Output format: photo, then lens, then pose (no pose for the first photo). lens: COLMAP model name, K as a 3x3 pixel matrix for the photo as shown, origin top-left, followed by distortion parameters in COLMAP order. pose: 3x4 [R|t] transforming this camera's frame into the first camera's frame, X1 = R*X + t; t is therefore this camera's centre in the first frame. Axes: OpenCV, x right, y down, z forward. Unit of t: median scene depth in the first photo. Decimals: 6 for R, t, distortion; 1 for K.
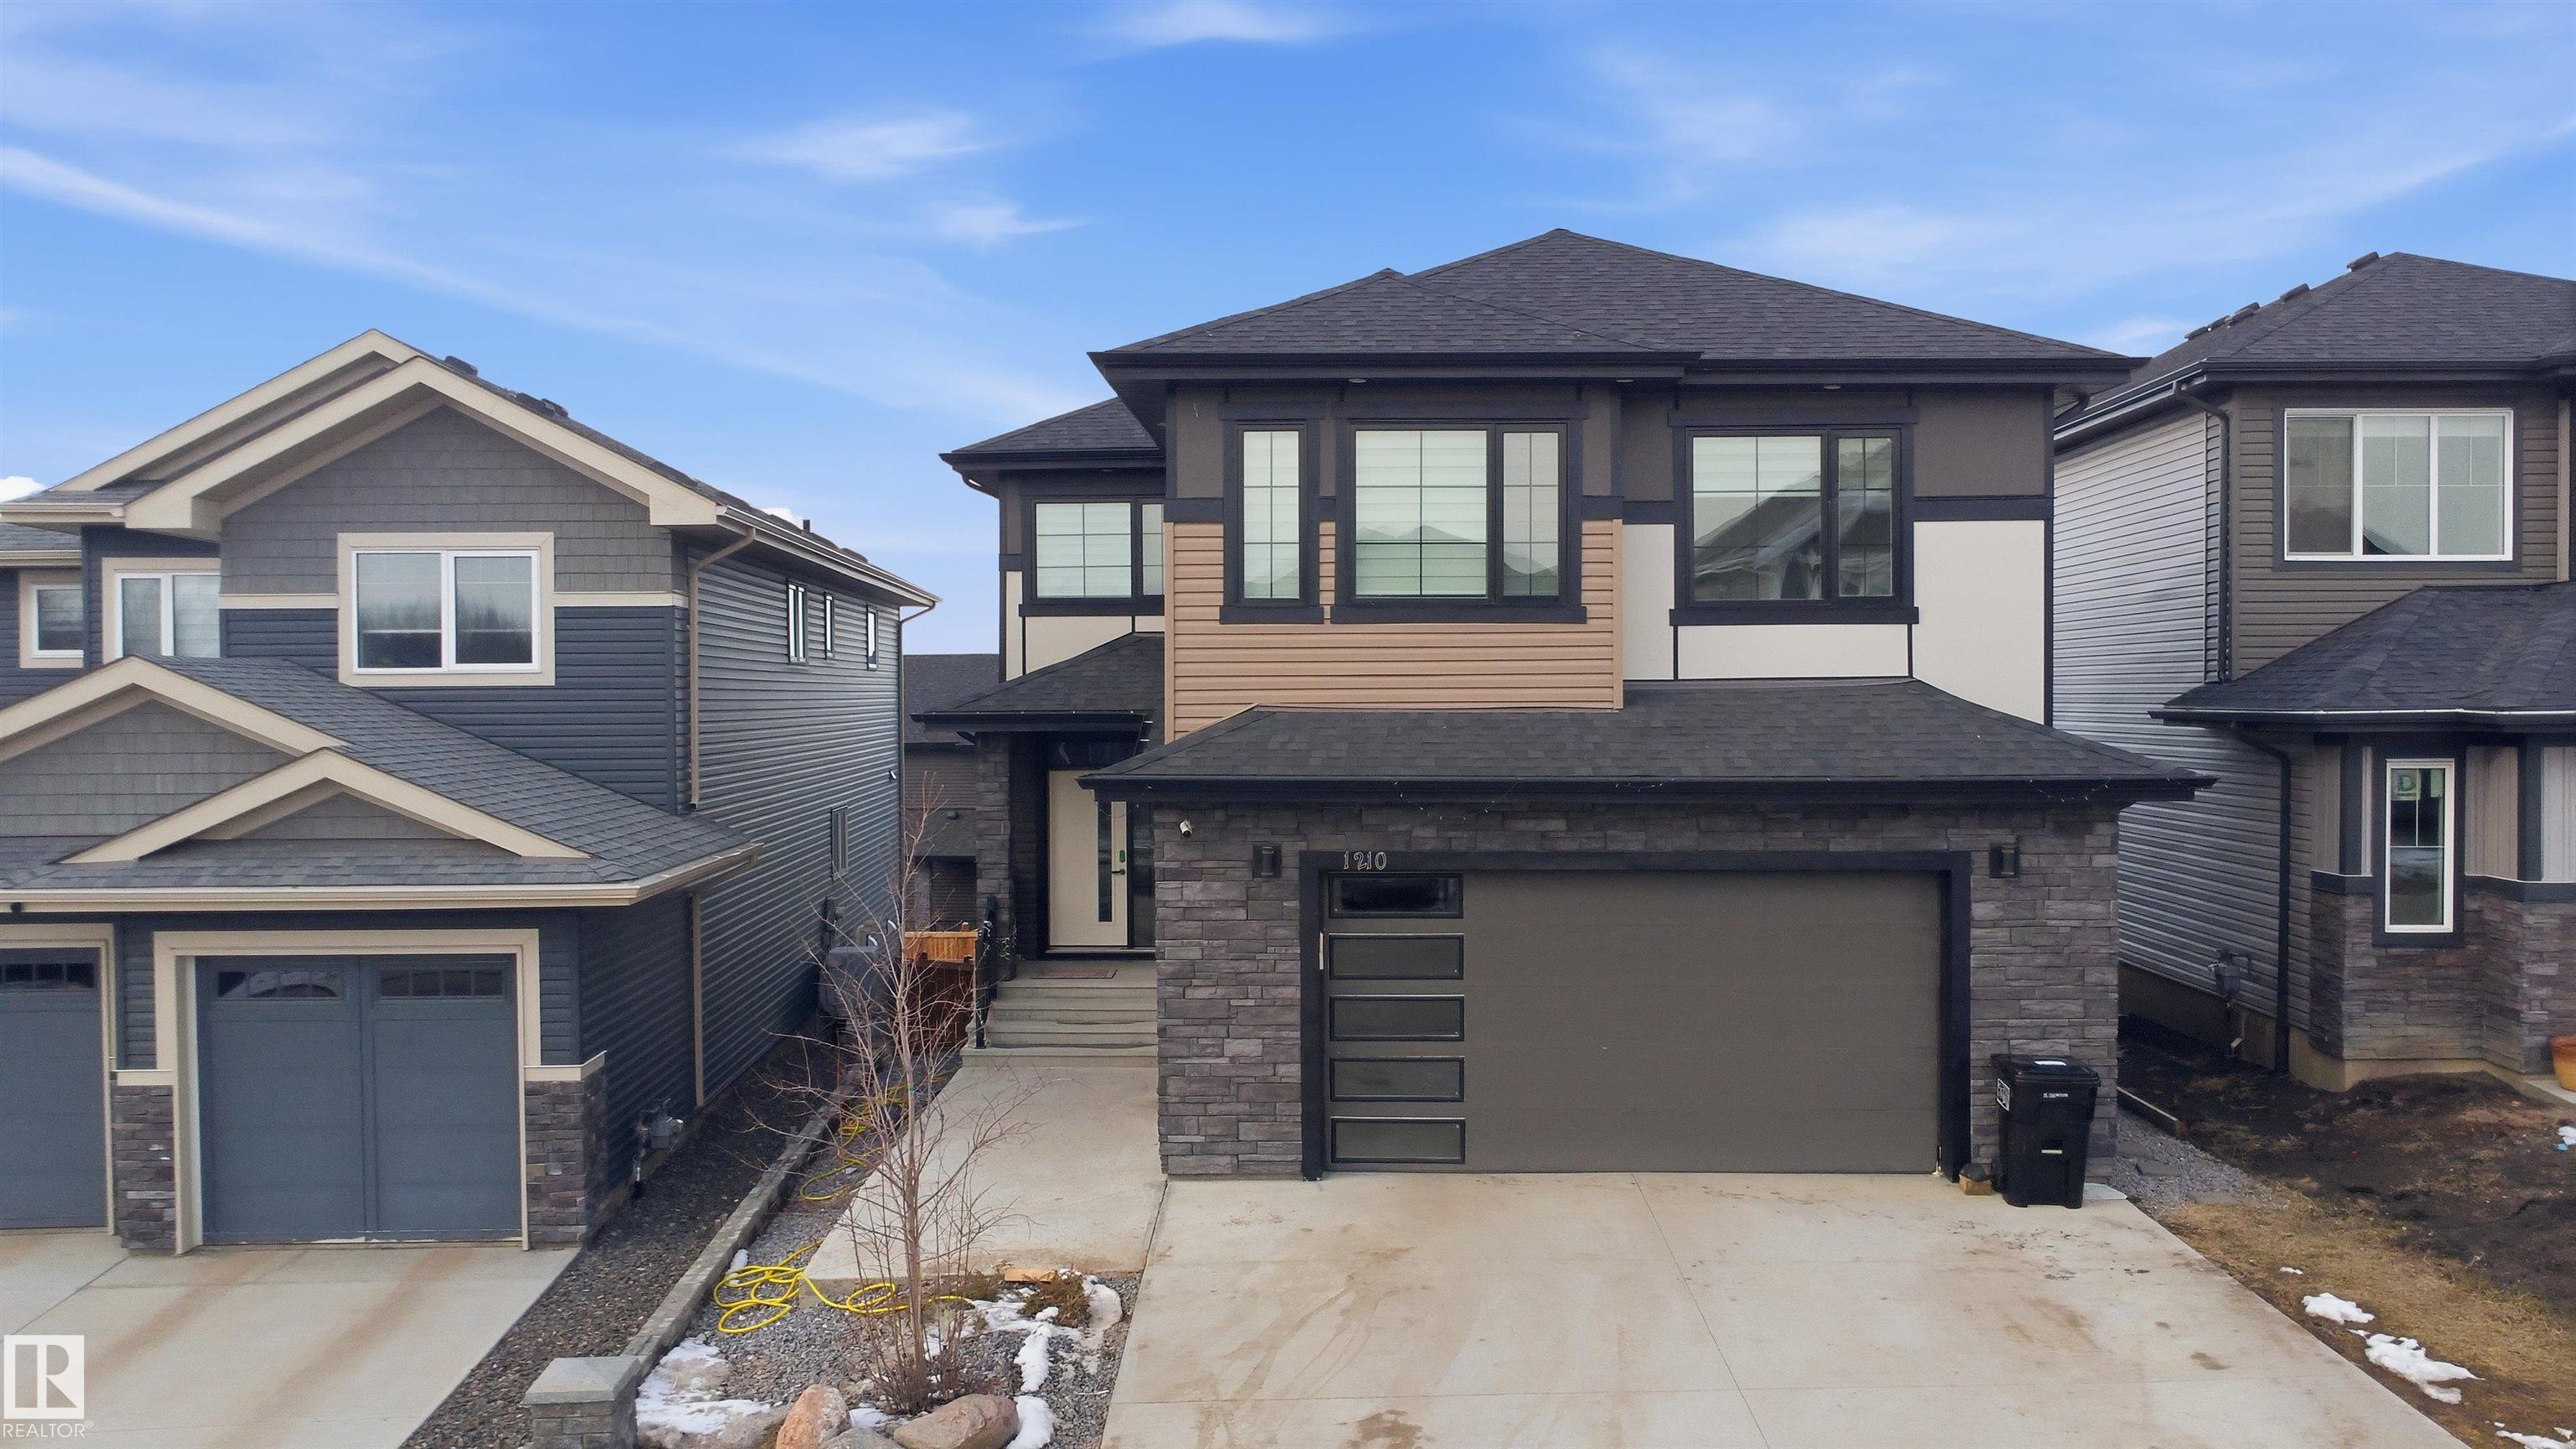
lens RADIAL K [[1865.5, 0, 1288.0], [0, 1865.5, 724.5], [0, 0, 1]] dist [-0.043297, 0.004065]
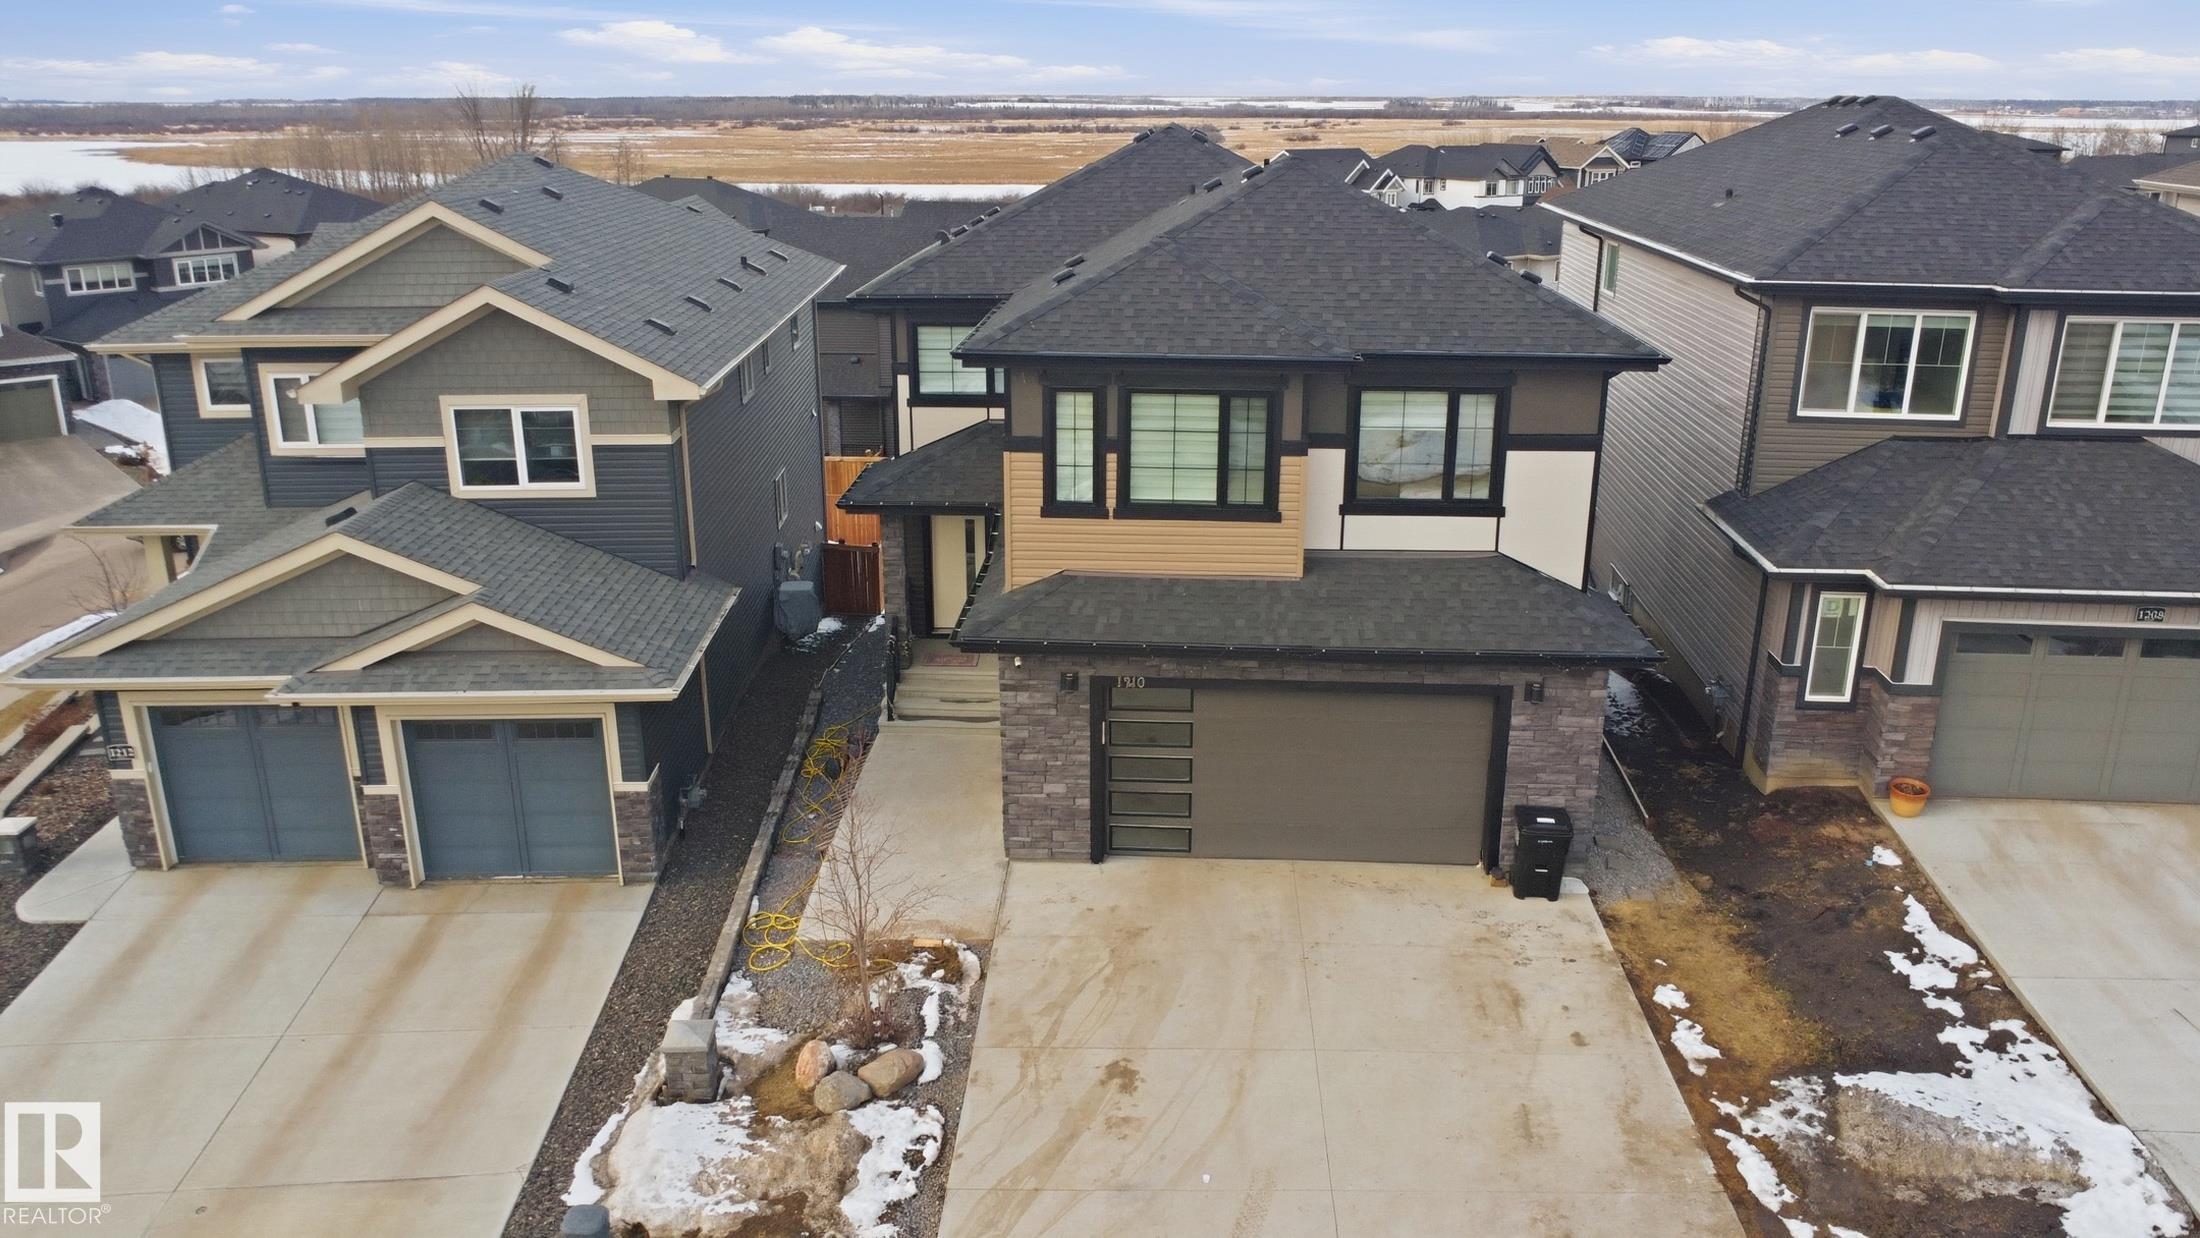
lens RADIAL K [[1593.2, 0, 1100.0], [0, 1593.2, 619.0], [0, 0, 1]] dist [-0.043297, 0.004065]
pose [[0.999668, 0.014711, -0.021142, 0.042072], [-0.007716, 0.954186, 0.299115, -0.378543], [0.024573, -0.298852, 0.953983, -0.277425]]
